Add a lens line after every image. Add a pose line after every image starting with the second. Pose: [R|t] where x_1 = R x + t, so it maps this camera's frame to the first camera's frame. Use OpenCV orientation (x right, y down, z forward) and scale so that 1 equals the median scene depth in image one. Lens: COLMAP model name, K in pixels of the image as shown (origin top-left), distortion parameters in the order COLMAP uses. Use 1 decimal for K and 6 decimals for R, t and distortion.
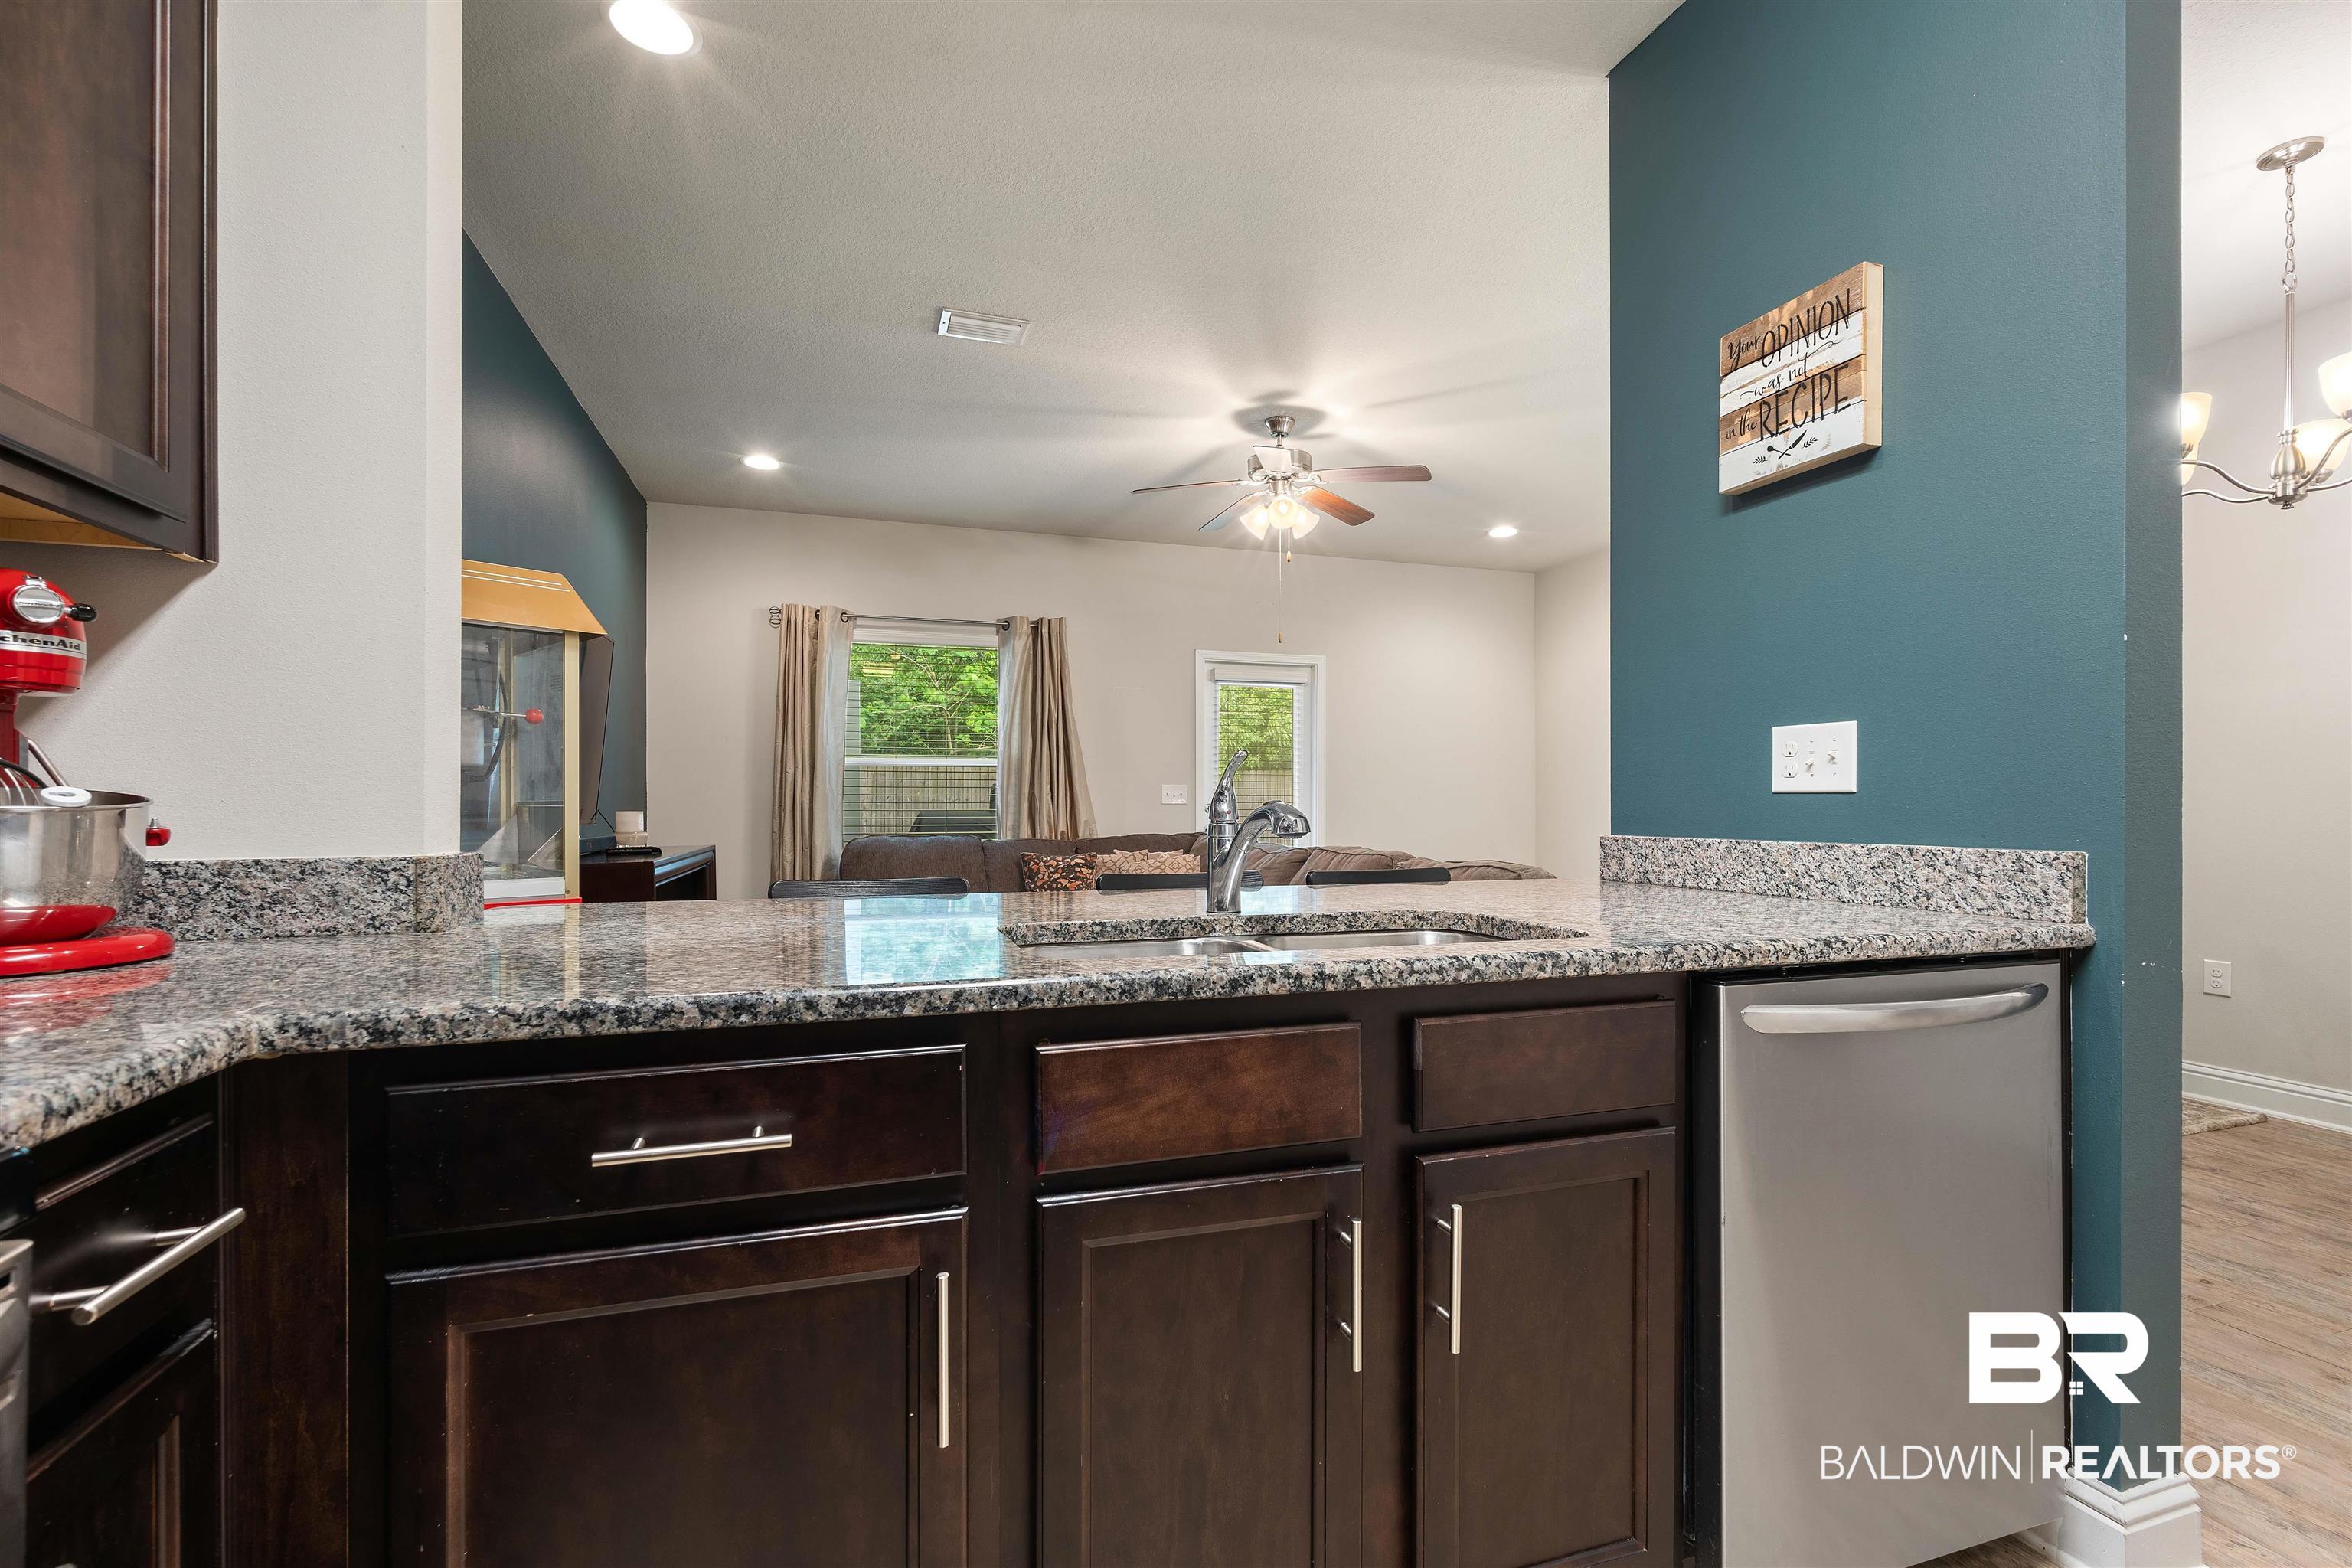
lens RADIAL K [[1031.6, 0, 1189.6], [0, 1031.6, 803.1], [0, 0, 1]] dist [0.000749, -0.001567]
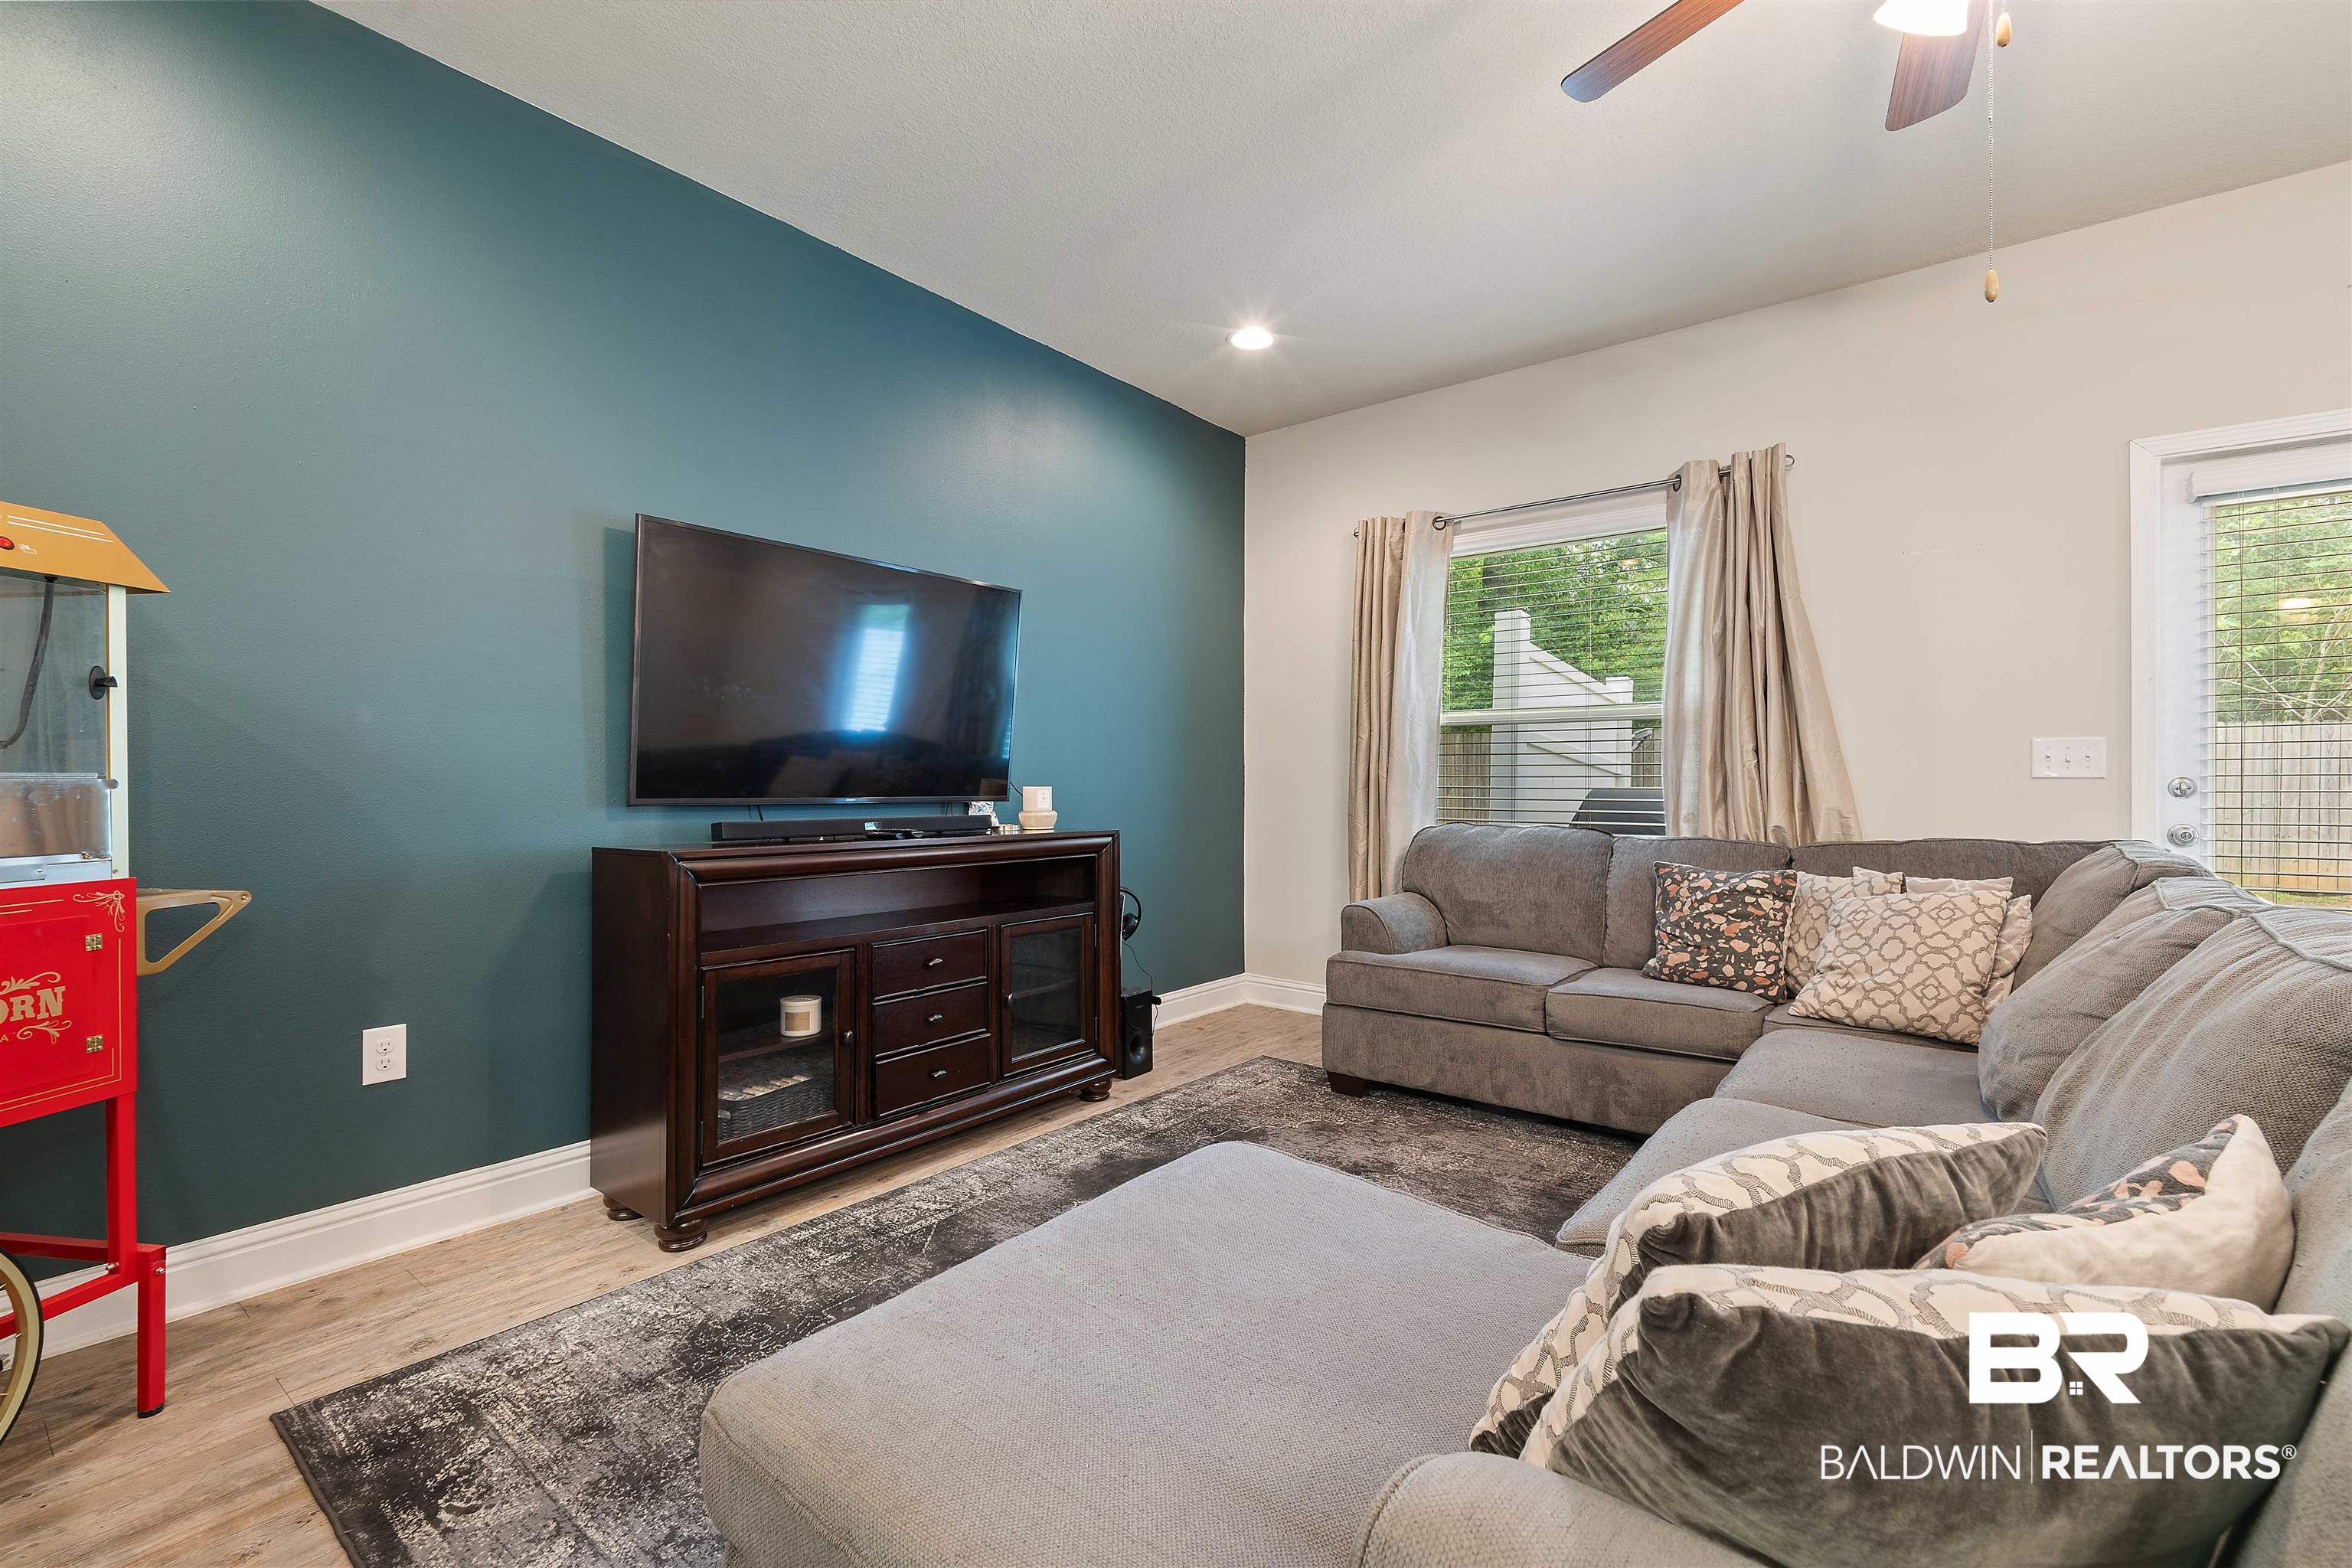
lens RADIAL K [[1031.6, 0, 1183.4], [0, 1031.6, 780.8], [0, 0, 1]] dist [0.000749, -0.001567]
pose [[0.570373, -0.002562, -0.821382, 0.164757], [0.002586, 0.999996, -0.001323, 0.002687], [0.821382, -0.001369, 0.570377, 0.448156]]
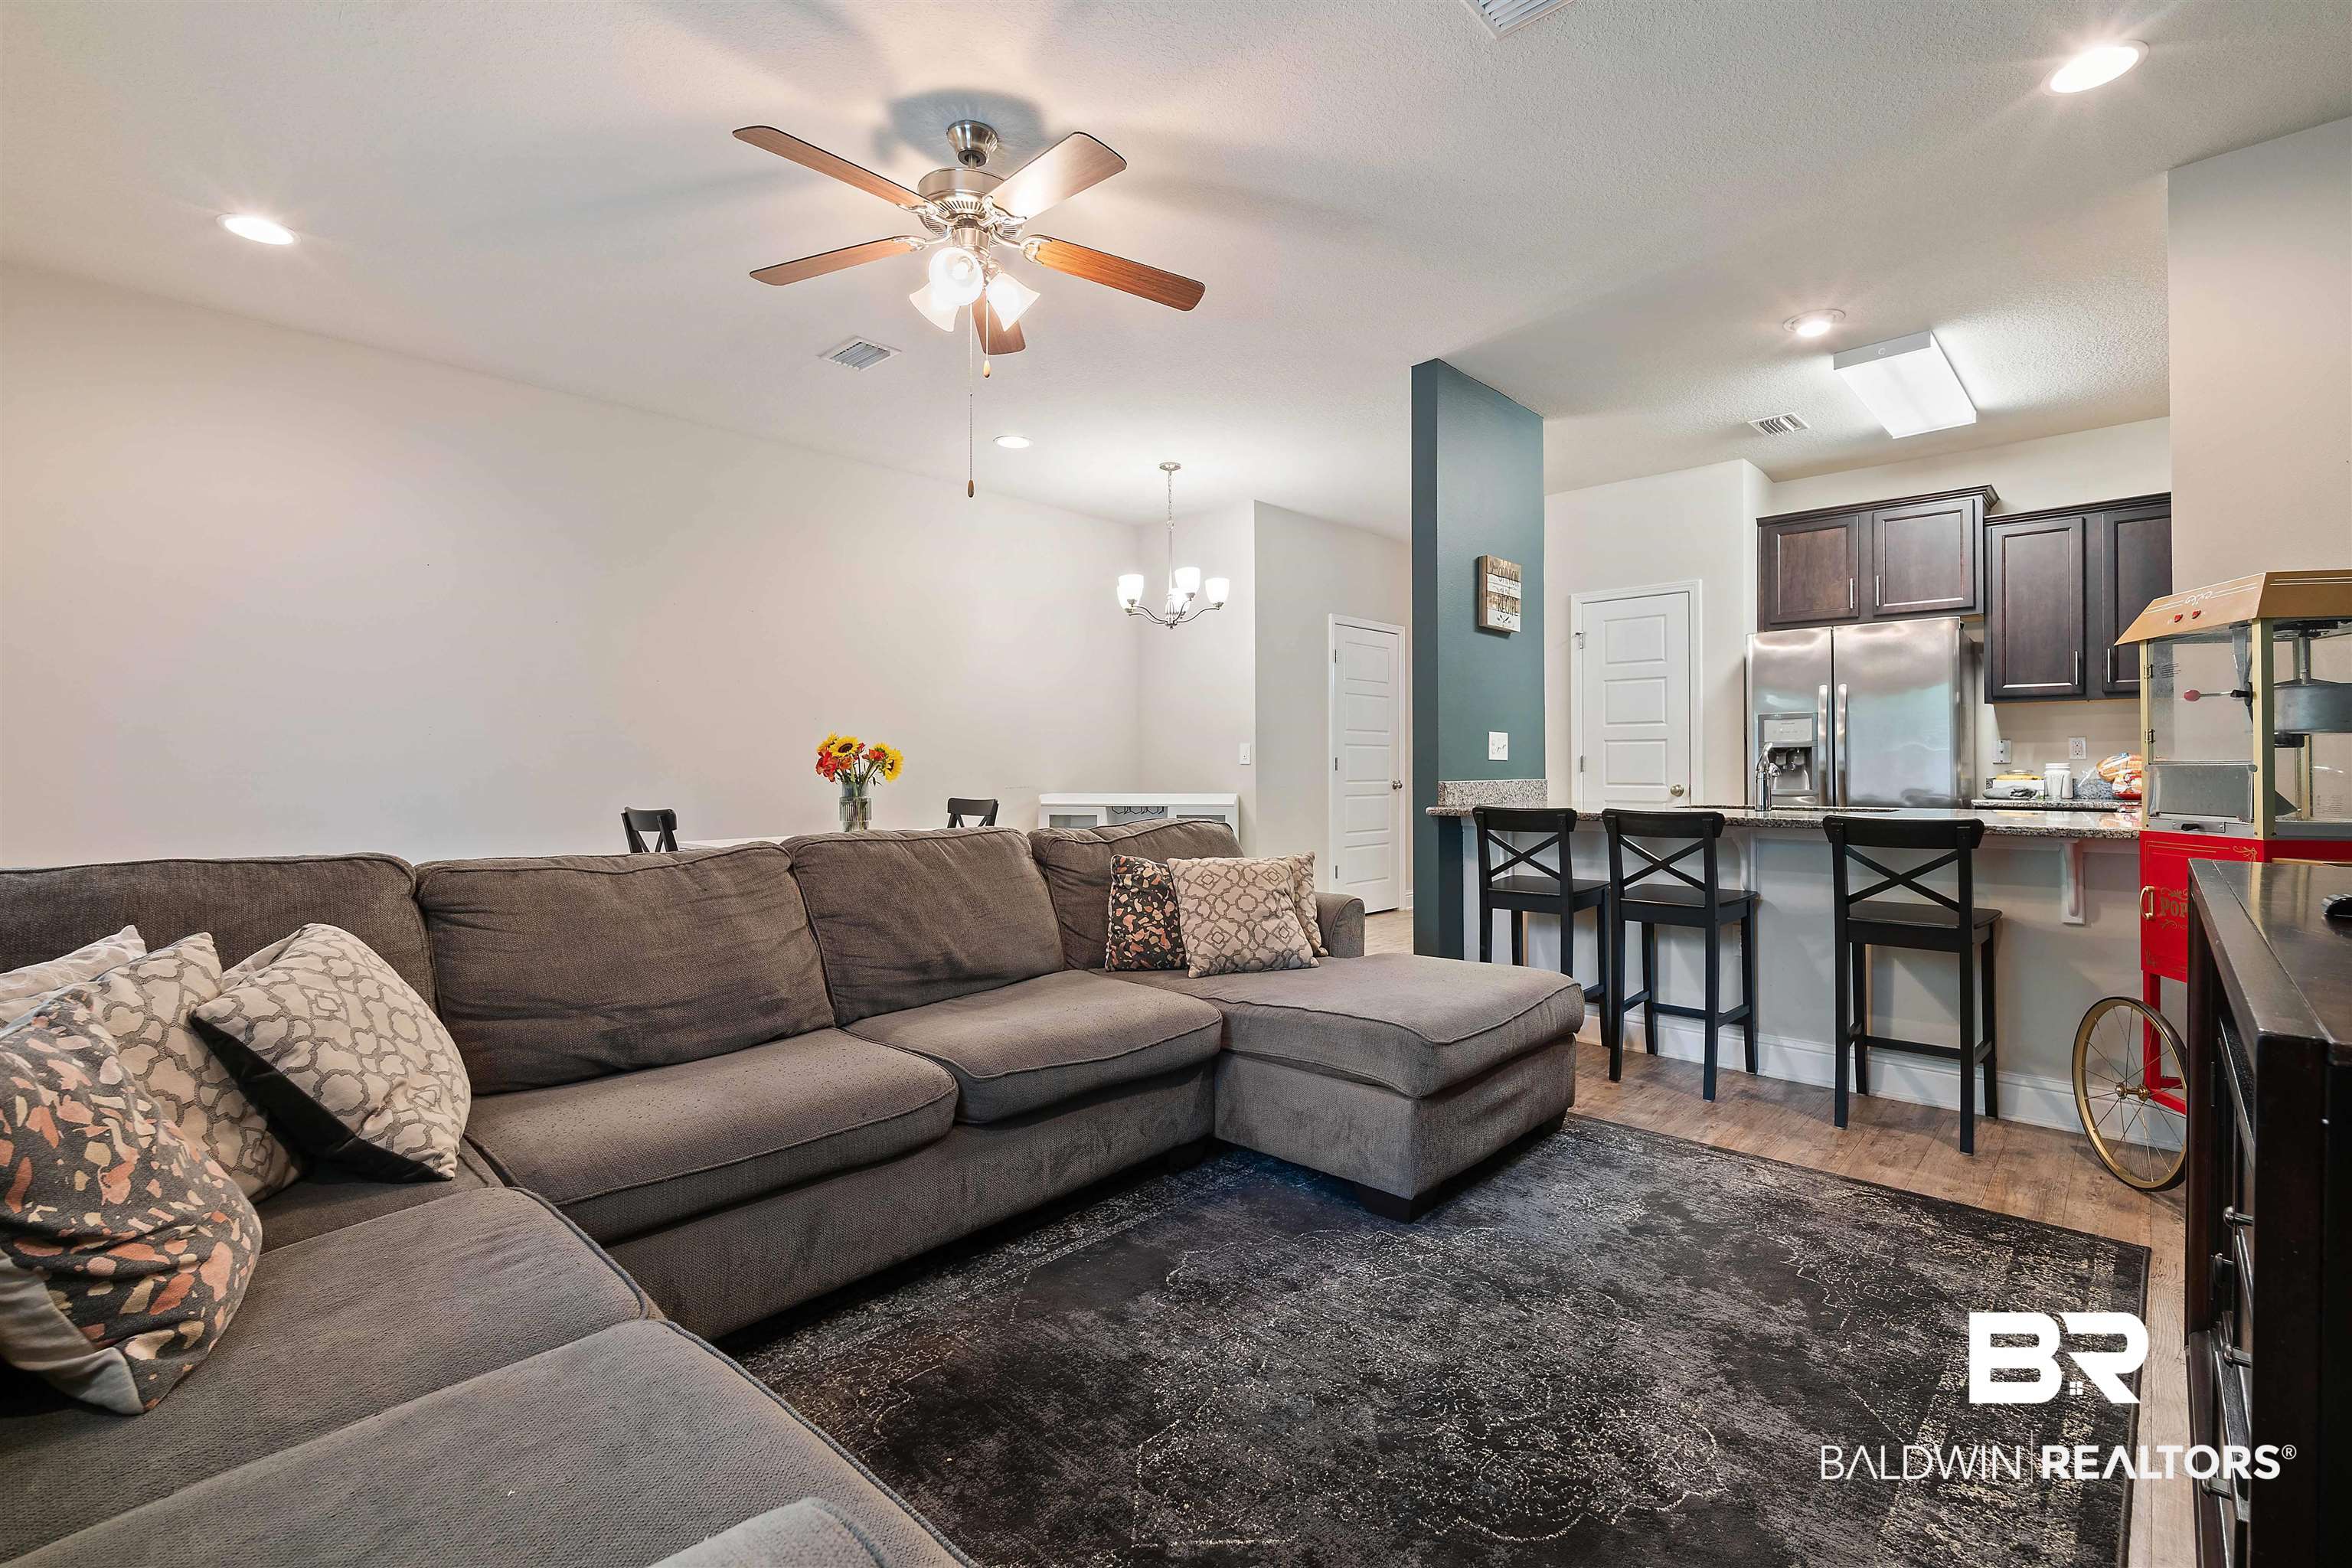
lens RADIAL K [[1031.6, 0, 1189.4], [0, 1031.6, 769.1], [0, 0, 1]] dist [0.000749, -0.001567]
pose [[-0.484361, -0.001928, 0.874866, -0.397095], [-0.000181, 0.999998, 0.002104, 0.001973], [-0.874868, 0.000860, -0.484360, 0.911385]]
